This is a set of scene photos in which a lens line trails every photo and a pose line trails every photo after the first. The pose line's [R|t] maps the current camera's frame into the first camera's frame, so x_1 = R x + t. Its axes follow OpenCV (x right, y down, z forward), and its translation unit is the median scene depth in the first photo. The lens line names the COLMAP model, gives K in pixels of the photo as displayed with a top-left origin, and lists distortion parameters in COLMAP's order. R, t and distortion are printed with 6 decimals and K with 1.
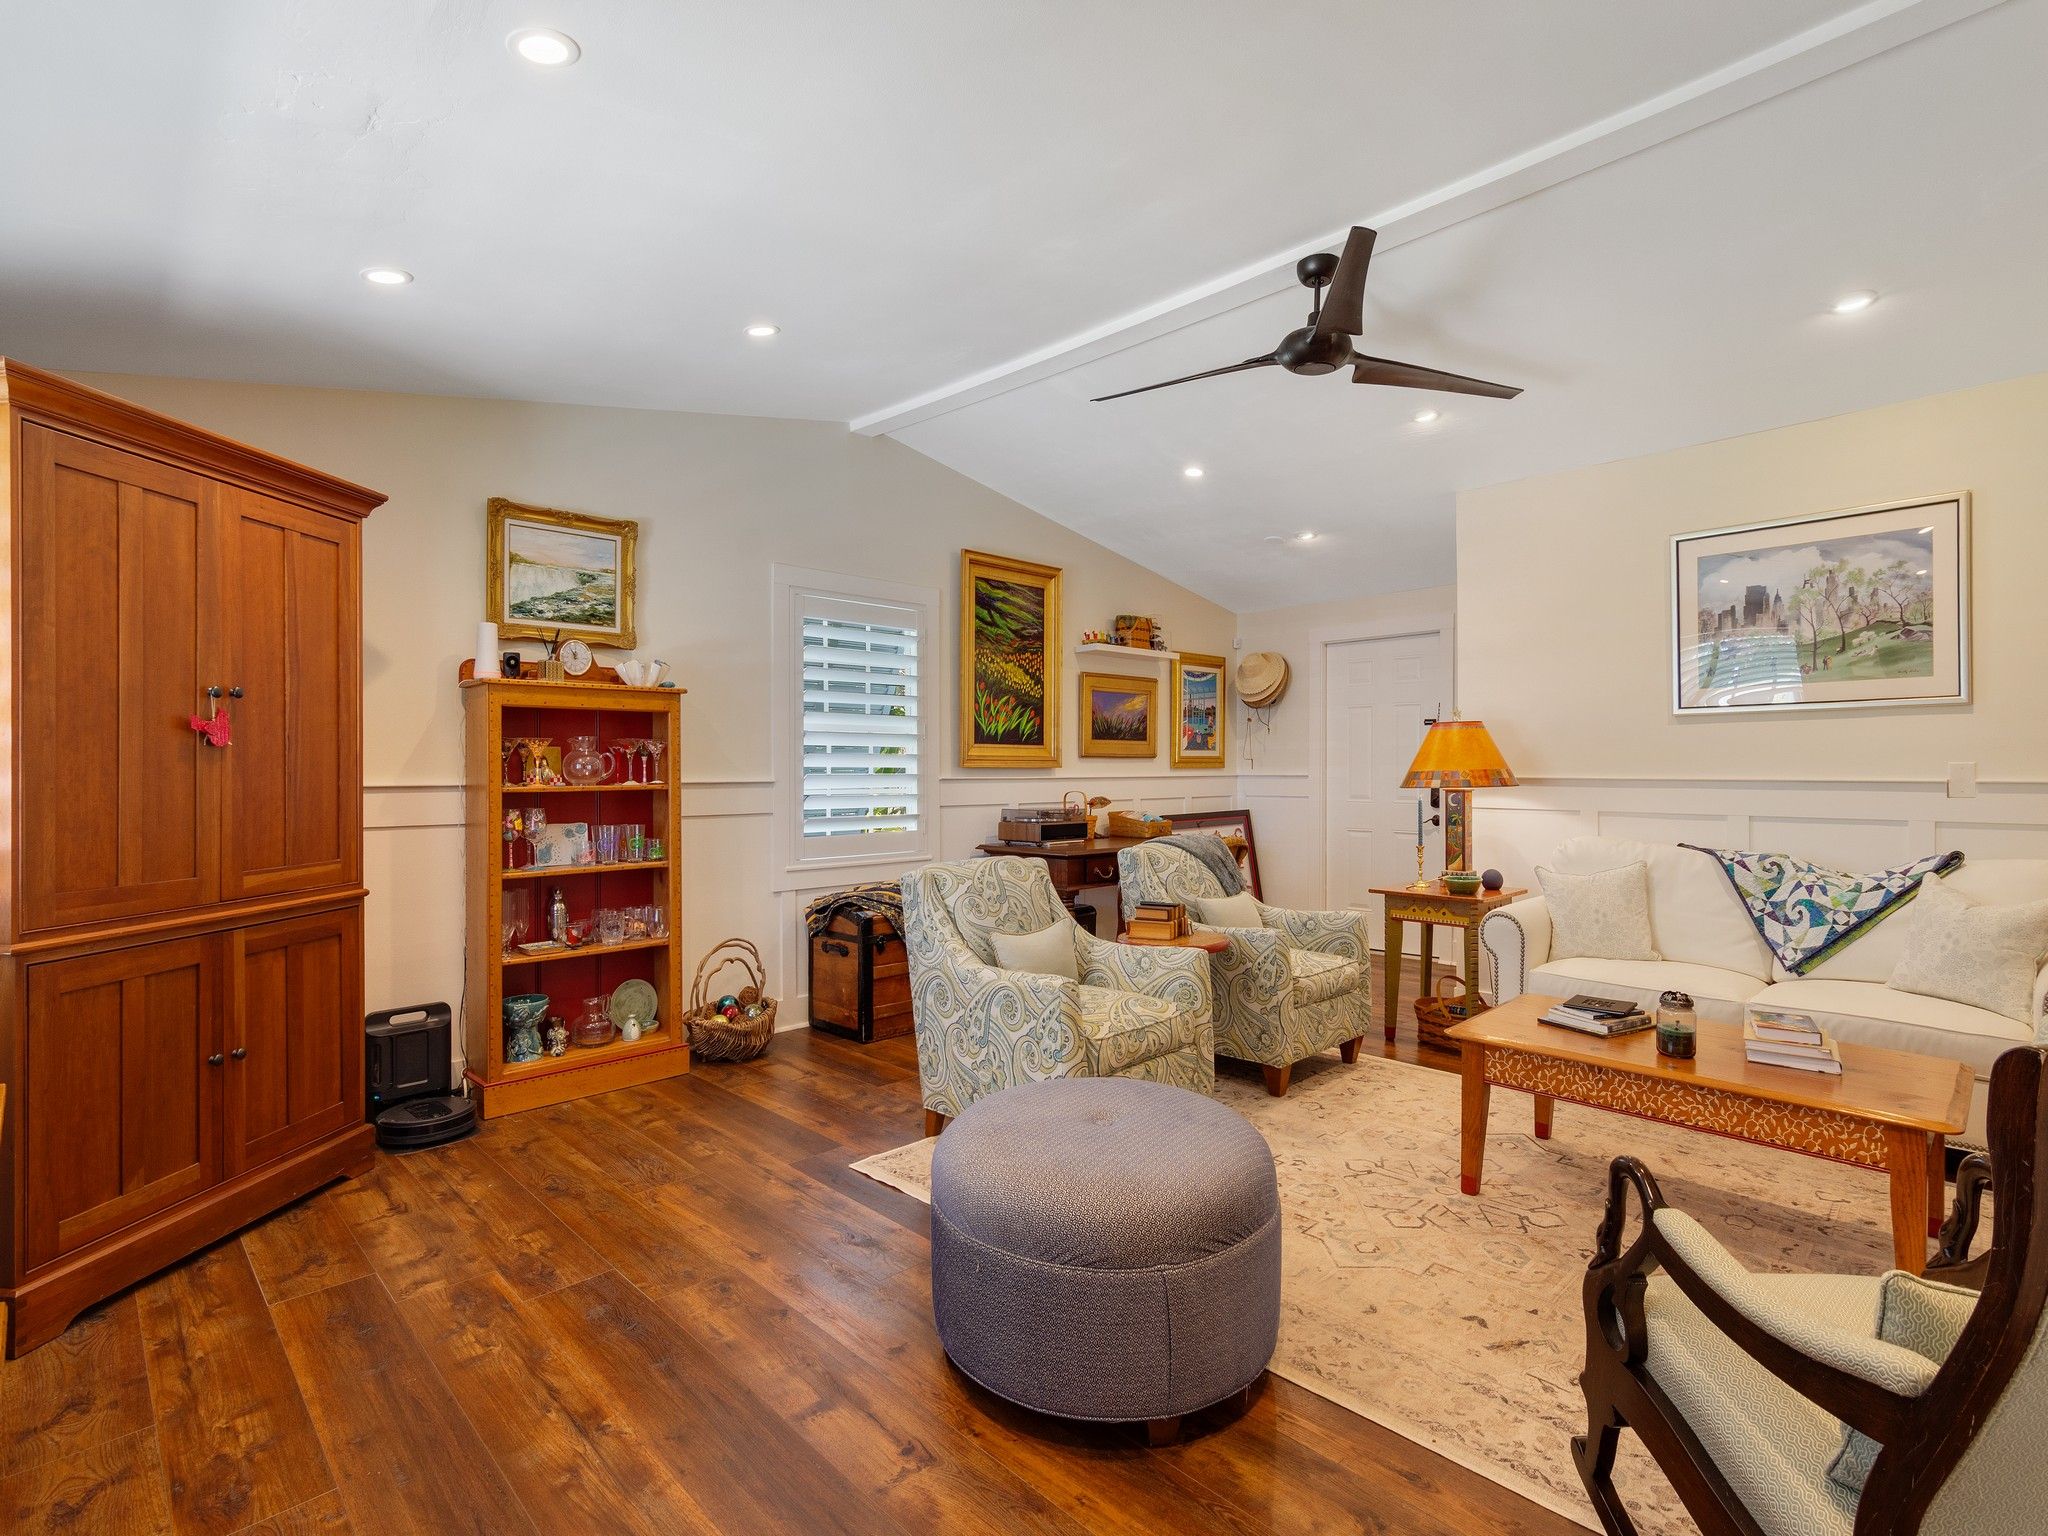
lens RADIAL K [[983.4, 0, 1024.0], [0, 983.4, 768.0], [0, 0, 1]] dist [-0.000416, -0.000598]
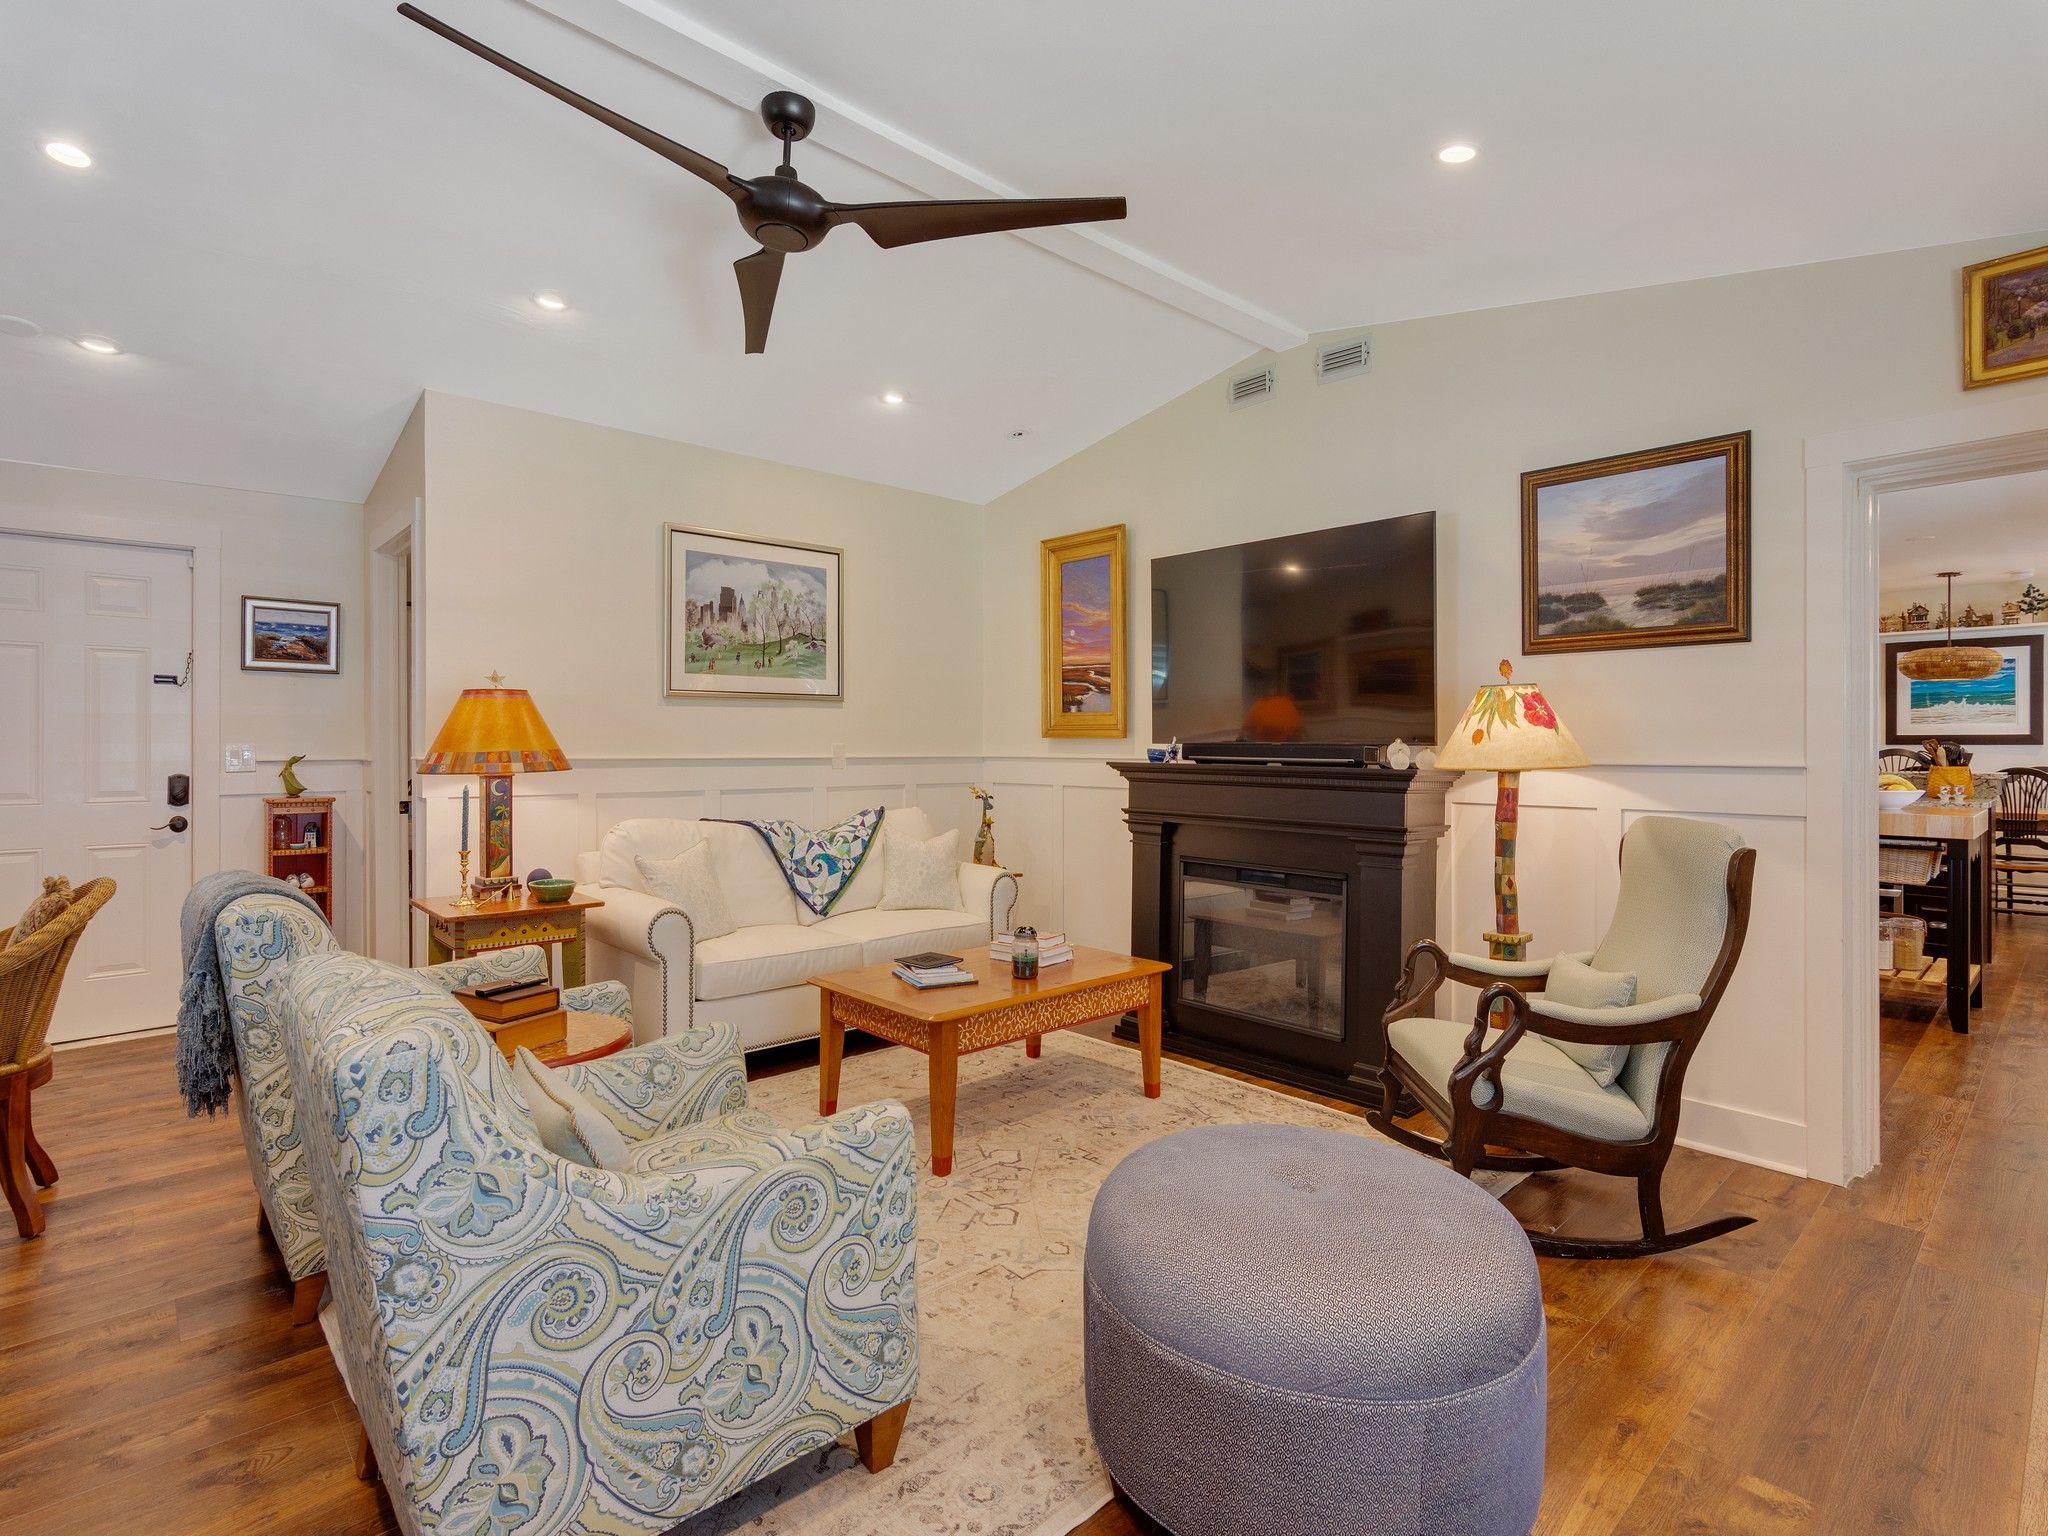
lens RADIAL K [[982.6, 0, 1016.8], [0, 982.6, 745.5], [0, 0, 1]] dist [0.000986, 0.000729]
pose [[0.045124, 0.001883, 0.998980, -0.405346], [0.000275, 0.999998, -0.001897, -0.000200], [-0.998981, 0.000360, 0.045123, 0.661744]]
